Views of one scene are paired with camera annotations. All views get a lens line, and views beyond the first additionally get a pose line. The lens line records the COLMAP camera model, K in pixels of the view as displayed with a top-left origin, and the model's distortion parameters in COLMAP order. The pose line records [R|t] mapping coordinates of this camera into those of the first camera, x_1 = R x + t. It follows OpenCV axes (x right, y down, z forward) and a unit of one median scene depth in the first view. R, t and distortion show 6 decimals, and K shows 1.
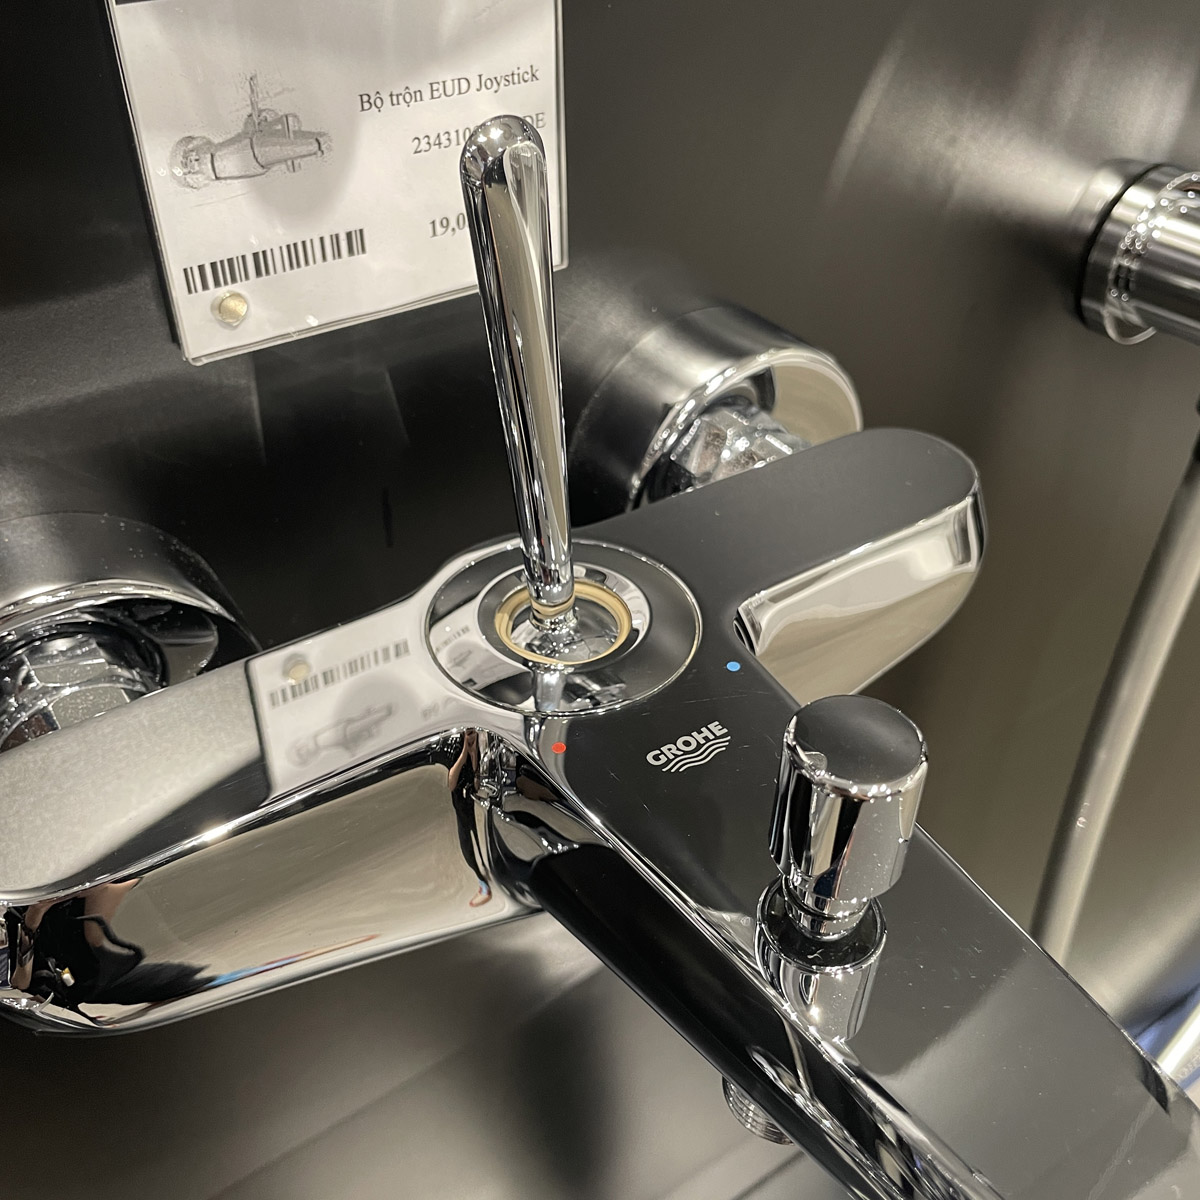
lens RADIAL K [[1216.0, 0, 612.0], [0, 1216.0, 548.8], [0, 0, 1]] dist [-0.002117, -0.002987]
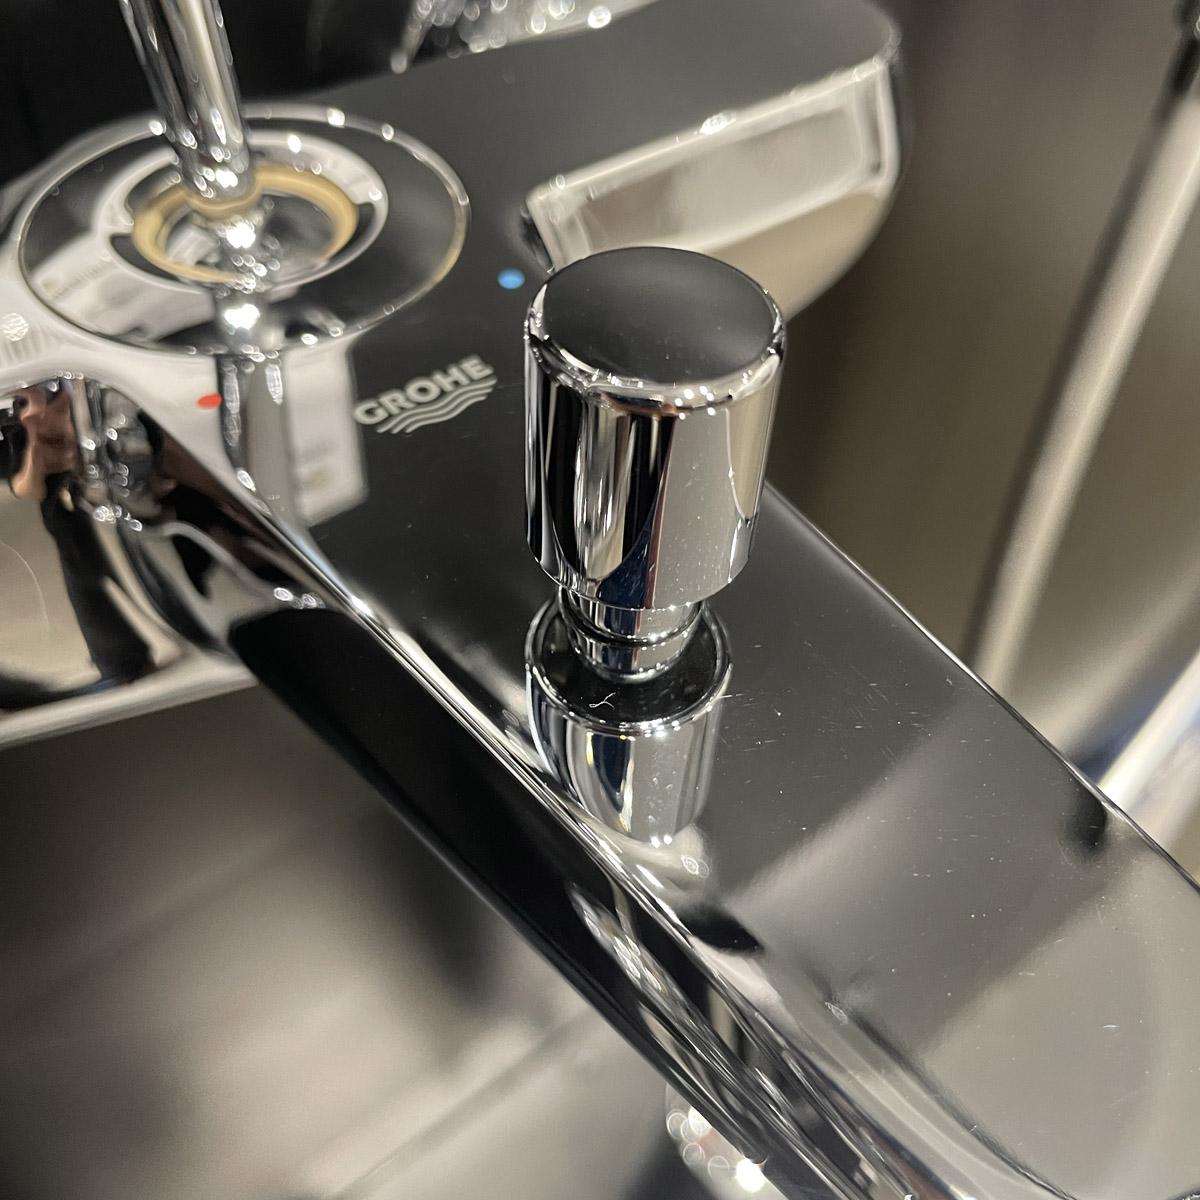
lens RADIAL K [[1216.0, 0, 612.0], [0, 1216.0, 548.8], [0, 0, 1]] dist [-0.002117, -0.002987]
pose [[0.997777, -0.044819, 0.049315, 0.109730], [0.034891, 0.981854, 0.186400, 0.112159], [-0.056775, -0.184265, 0.981235, 0.323676]]
